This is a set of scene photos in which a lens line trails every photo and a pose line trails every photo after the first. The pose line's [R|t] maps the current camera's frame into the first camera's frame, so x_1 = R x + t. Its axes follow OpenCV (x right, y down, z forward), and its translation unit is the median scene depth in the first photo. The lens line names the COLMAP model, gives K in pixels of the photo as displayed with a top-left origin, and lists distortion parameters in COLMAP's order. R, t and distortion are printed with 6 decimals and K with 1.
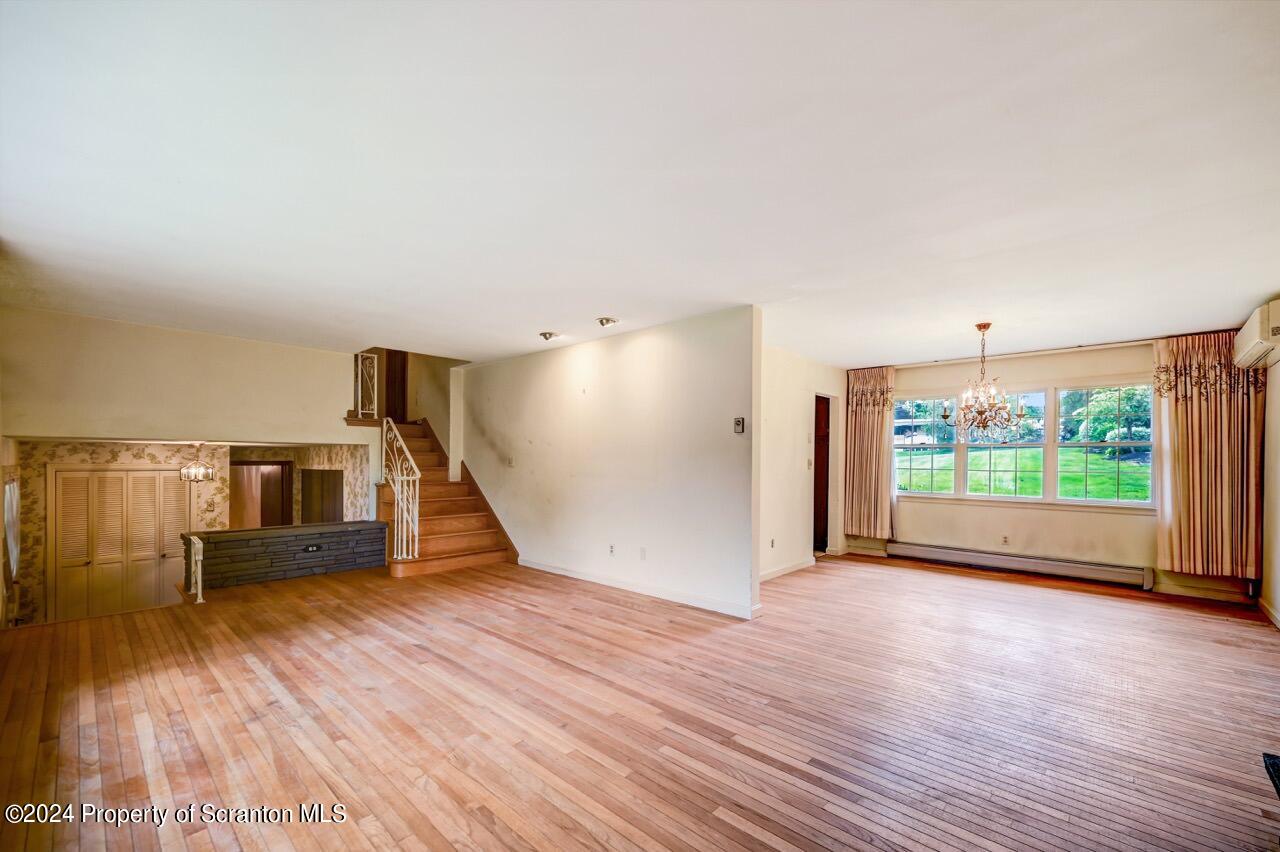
lens RADIAL K [[522.6, 0, 642.0], [0, 522.6, 444.9], [0, 0, 1]] dist [-0.001279, -0.000137]
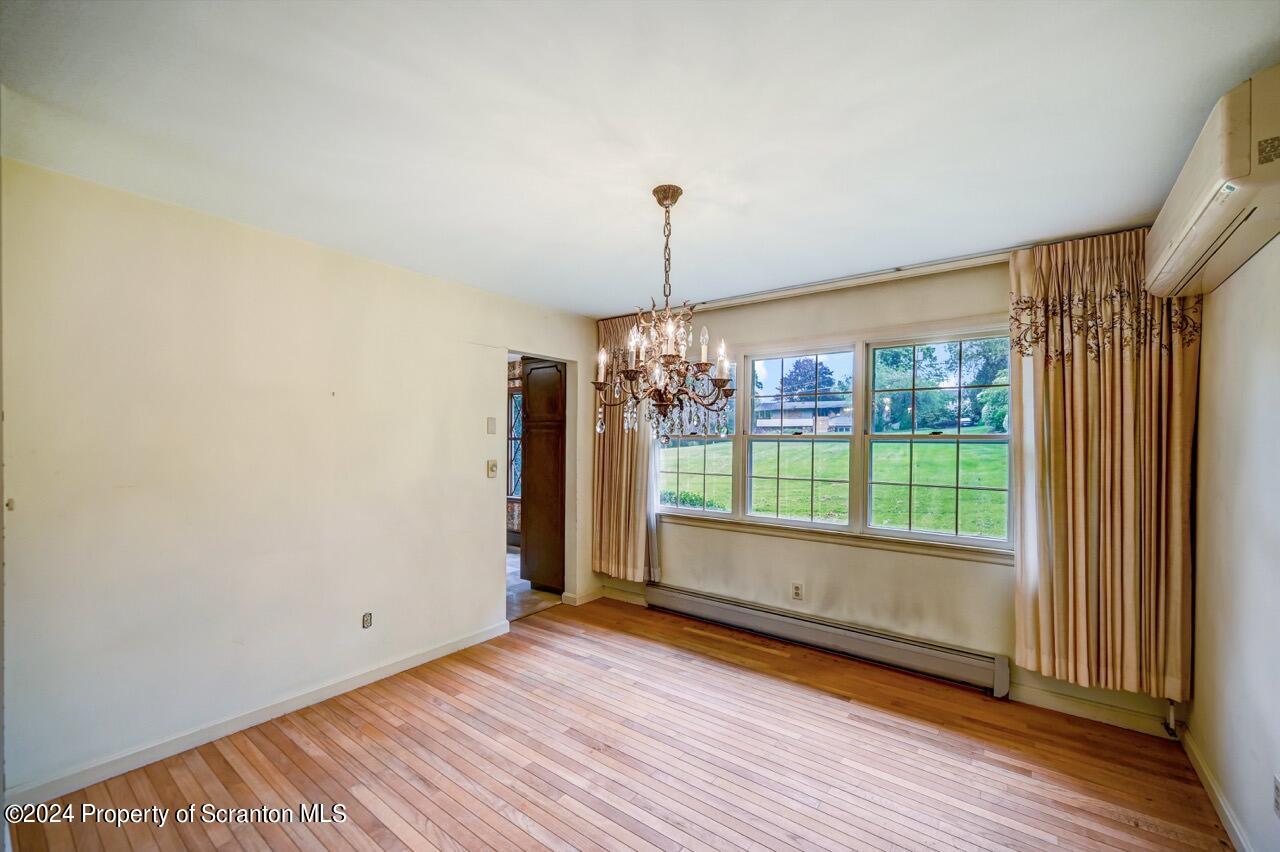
lens RADIAL K [[508.4, 0, 642.9], [0, 508.4, 426.4], [0, 0, 1]] dist [0.000856, -0.000055]
pose [[0.995355, 0.001361, 0.096263, 0.554439], [-0.001639, 0.999995, 0.002811, -0.017254], [-0.096259, -0.002955, 0.995352, 0.512243]]
